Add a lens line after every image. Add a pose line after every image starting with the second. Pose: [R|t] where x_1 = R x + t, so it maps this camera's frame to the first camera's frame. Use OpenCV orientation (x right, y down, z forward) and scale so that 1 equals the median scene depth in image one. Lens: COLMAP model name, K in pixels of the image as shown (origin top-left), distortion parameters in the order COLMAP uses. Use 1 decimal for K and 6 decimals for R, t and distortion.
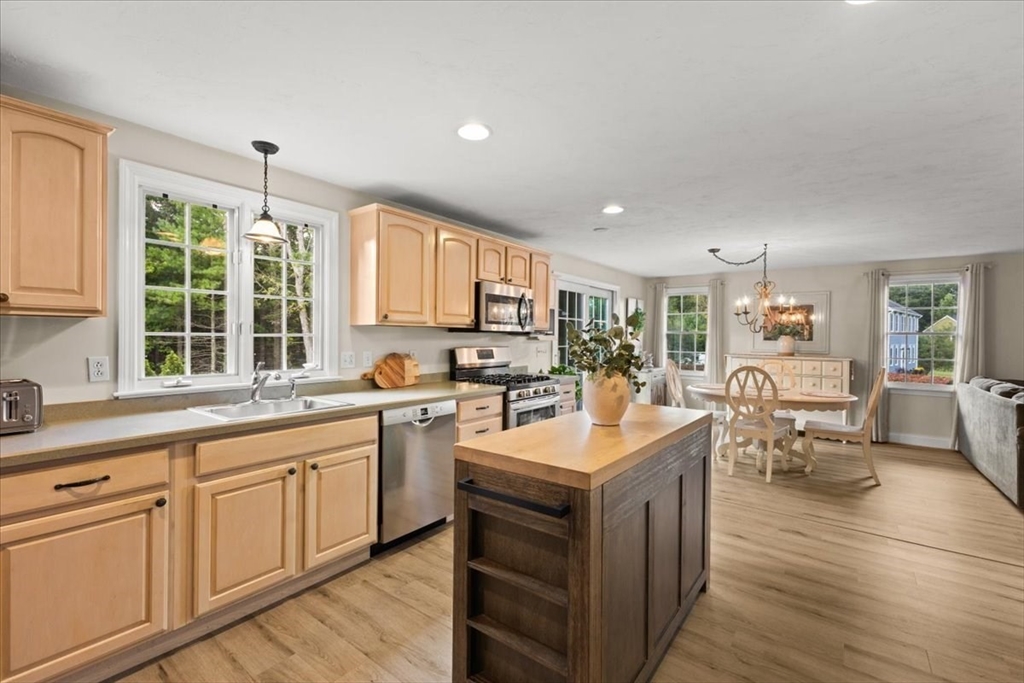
lens RADIAL K [[449.5, 0, 512.0], [0, 449.5, 341.5], [0, 0, 1]] dist [0.023052, 0.000343]
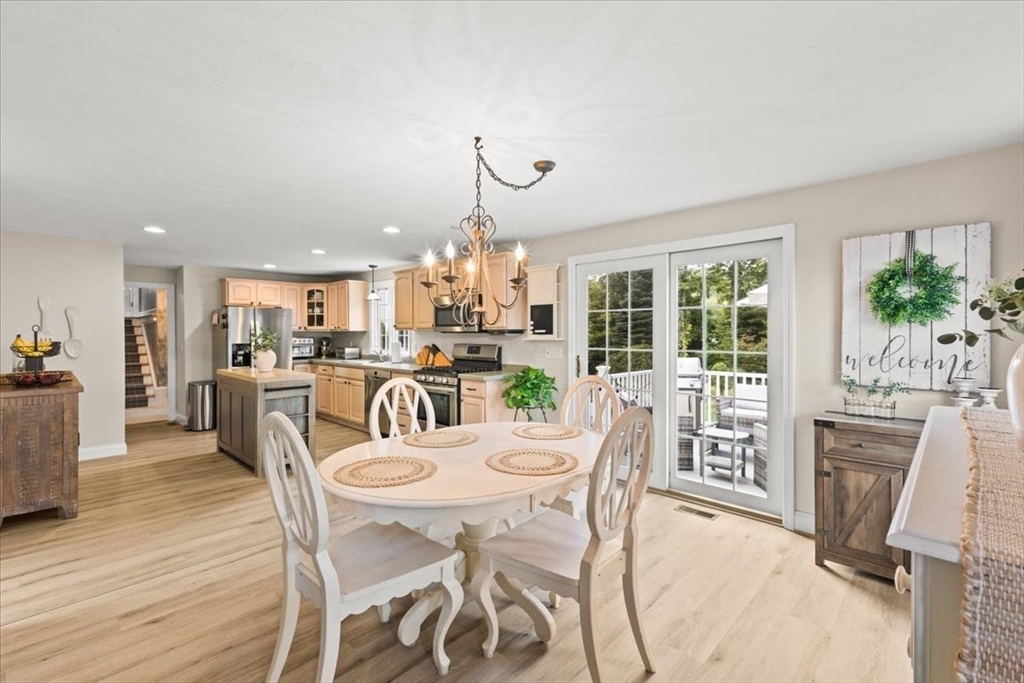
lens RADIAL K [[449.5, 0, 512.0], [0, 449.5, 341.5], [0, 0, 1]] dist [0.023052, 0.000343]
pose [[-0.126634, 0.010587, -0.991893, 0.845520], [-0.007384, 0.999905, 0.011616, -0.007459], [0.991922, 0.008795, -0.126544, 0.906353]]
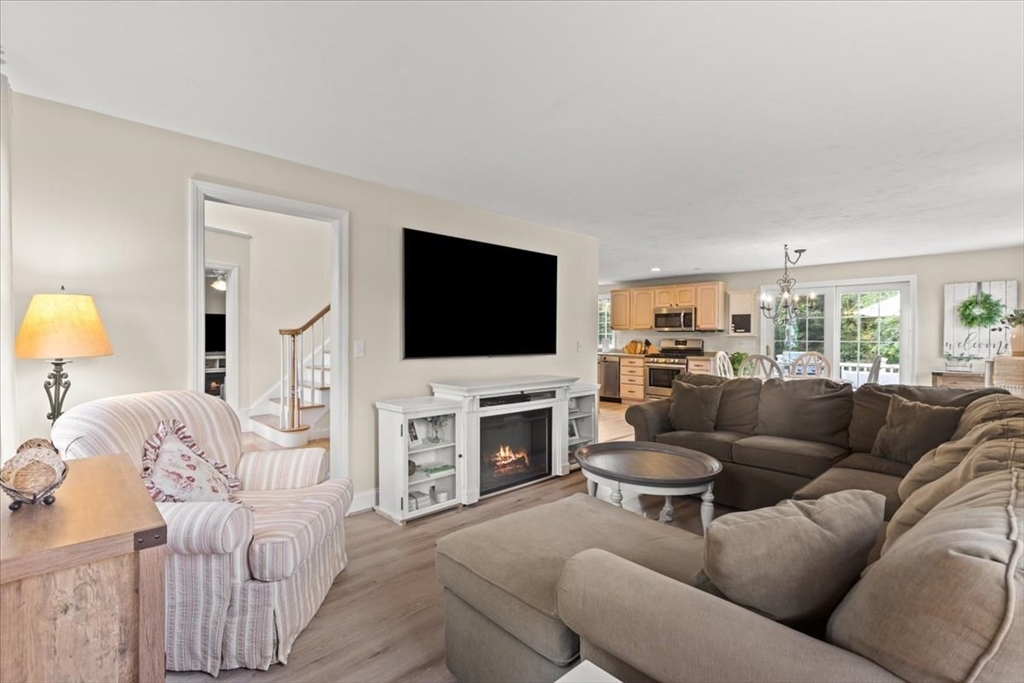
lens RADIAL K [[466.9, 0, 509.3], [0, 466.9, 343.2], [0, 0, 1]] dist [0.000186, -0.000285]
pose [[-0.185411, 0.003342, -0.982655, 1.475550], [-0.014874, 0.999870, 0.006207, 0.020056], [0.982549, 0.015767, -0.185337, 0.464140]]
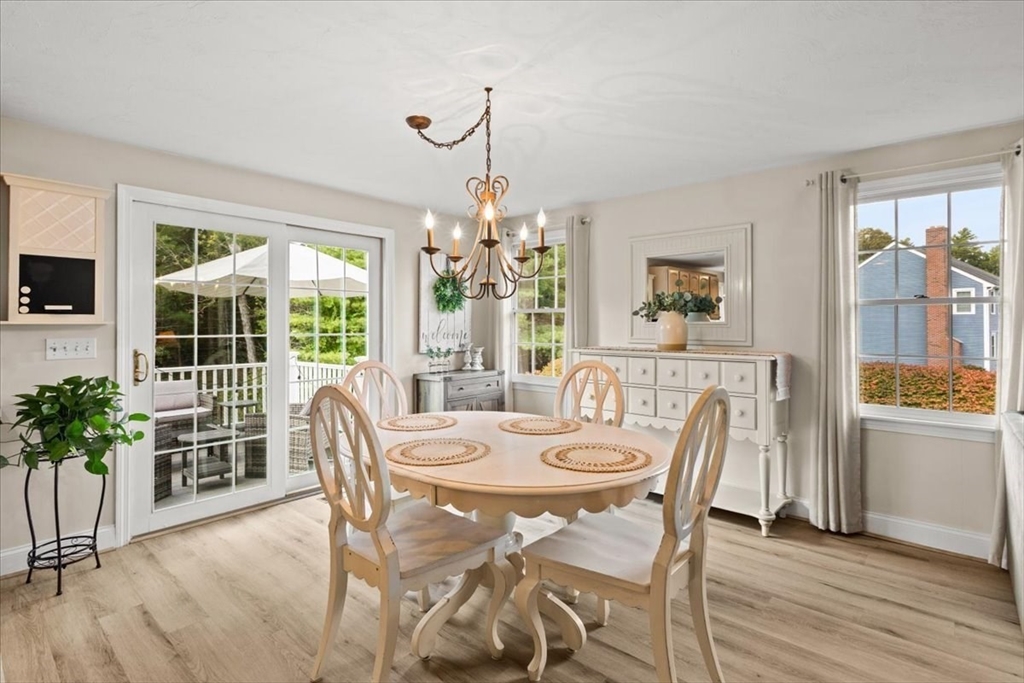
lens RADIAL K [[502.8, 0, 505.2], [0, 502.8, 319.7], [0, 0, 1]] dist [0.002905, 0.000397]
pose [[0.995884, -0.011900, -0.089856, 0.507531], [0.009926, 0.999700, -0.022373, 0.008166], [0.090095, 0.021389, 0.995703, 0.447410]]
